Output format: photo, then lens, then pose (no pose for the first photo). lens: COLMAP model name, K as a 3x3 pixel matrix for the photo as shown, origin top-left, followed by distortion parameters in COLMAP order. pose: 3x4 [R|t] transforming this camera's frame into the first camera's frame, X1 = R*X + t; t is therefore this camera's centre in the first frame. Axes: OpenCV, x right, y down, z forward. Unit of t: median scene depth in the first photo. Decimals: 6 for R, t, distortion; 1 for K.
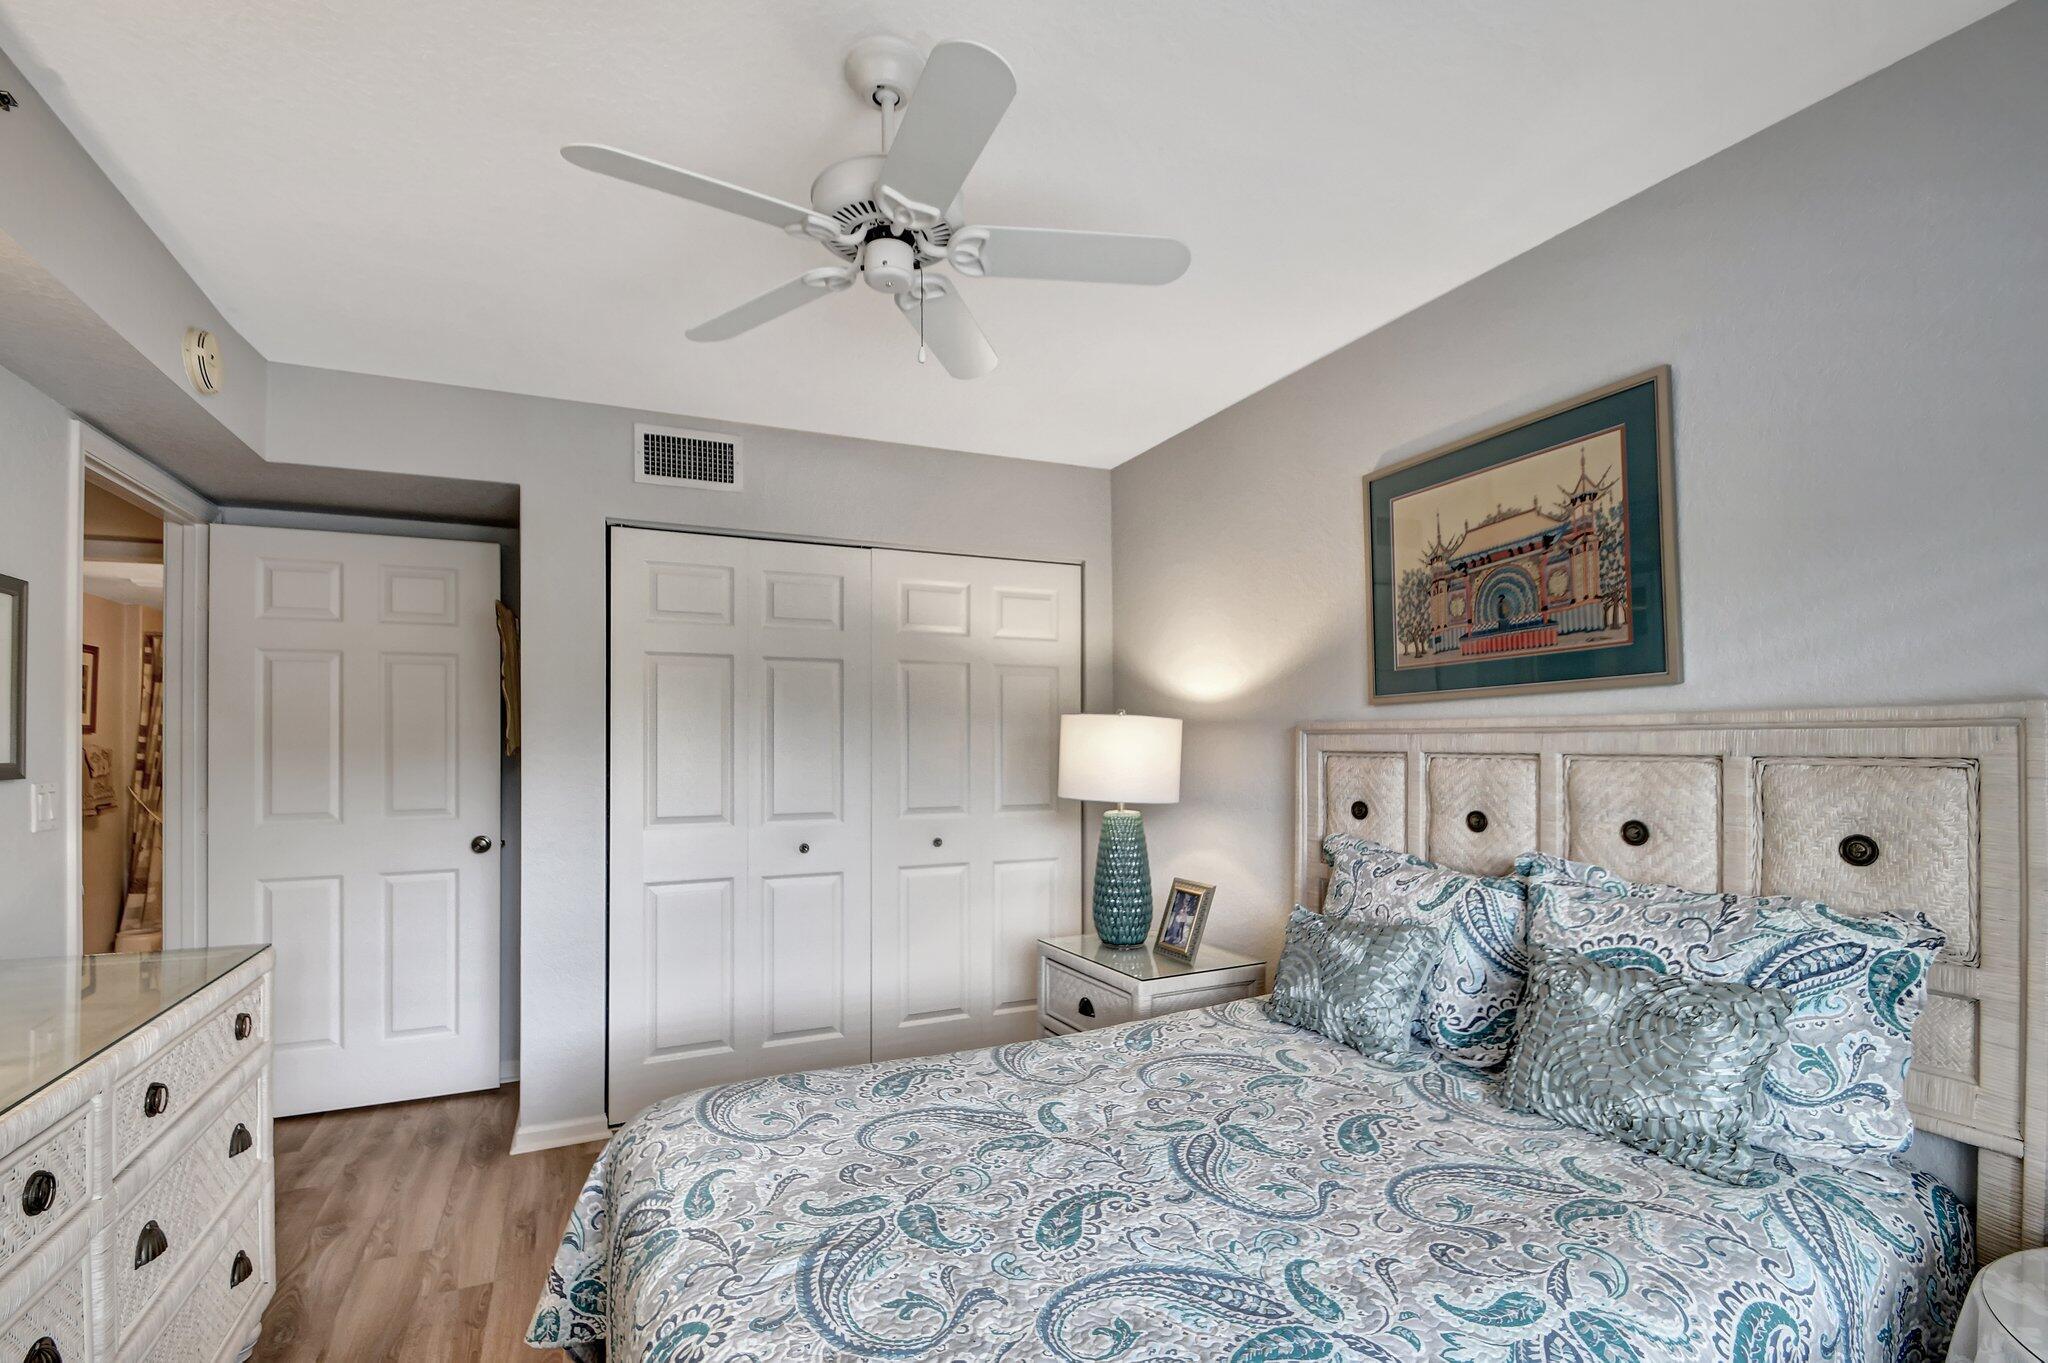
lens RADIAL K [[913.7, 0, 1010.9], [0, 913.7, 747.8], [0, 0, 1]] dist [-0.000895, -0.000135]
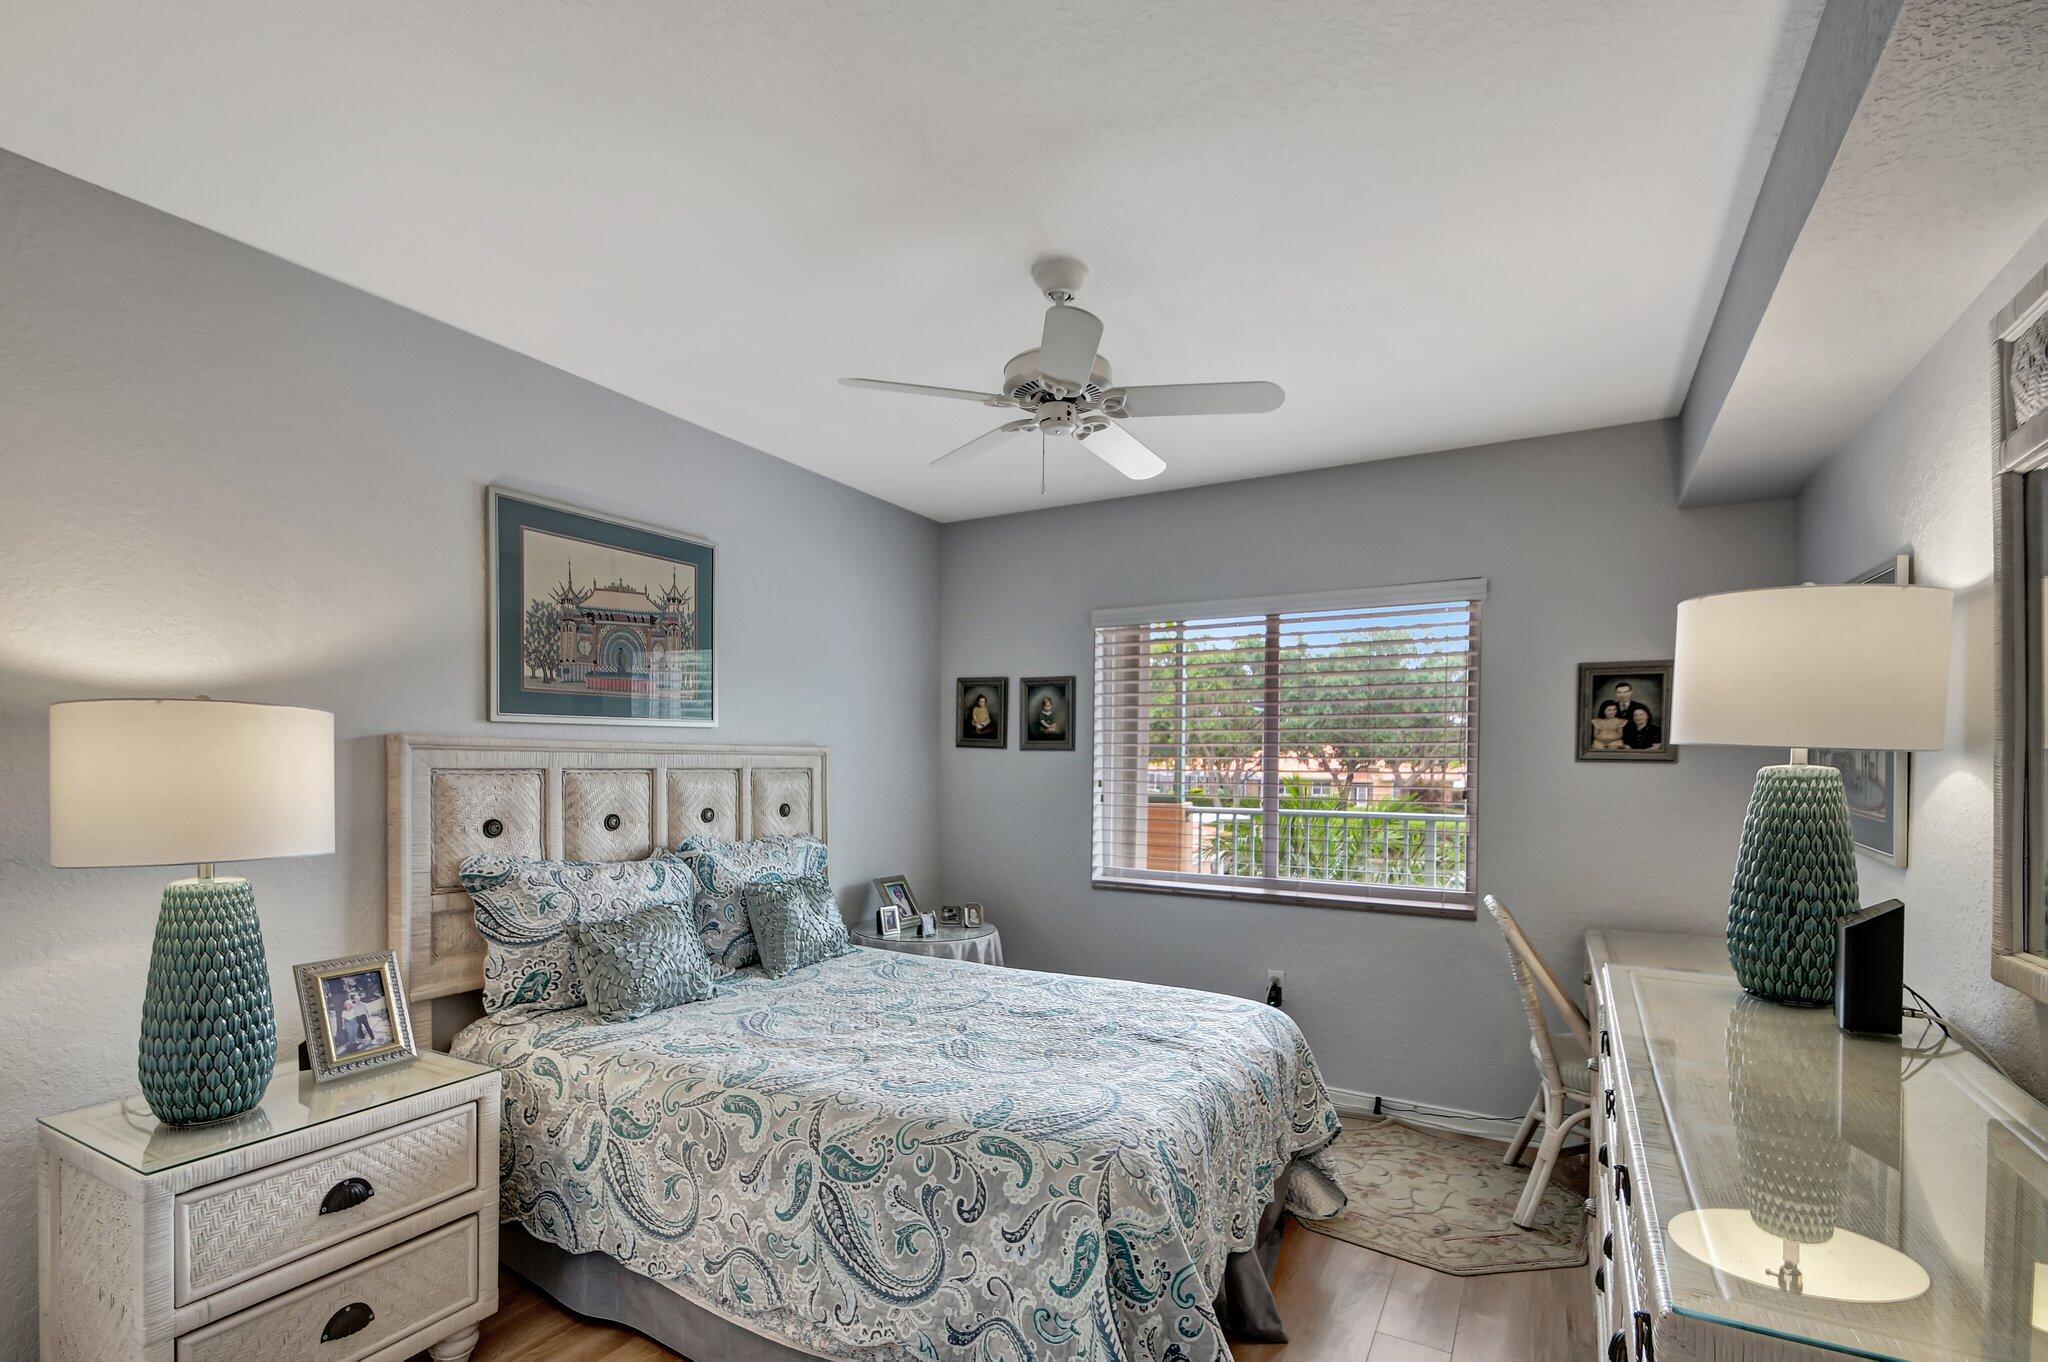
lens RADIAL K [[928.2, 0, 1024.1], [0, 928.2, 773.7], [0, 0, 1]] dist [-0.000110, -0.000008]
pose [[-0.583911, -0.012719, 0.811718, -0.846592], [-0.003768, 0.999909, 0.012957, -0.005805], [-0.811809, 0.004507, -0.583906, 1.247150]]
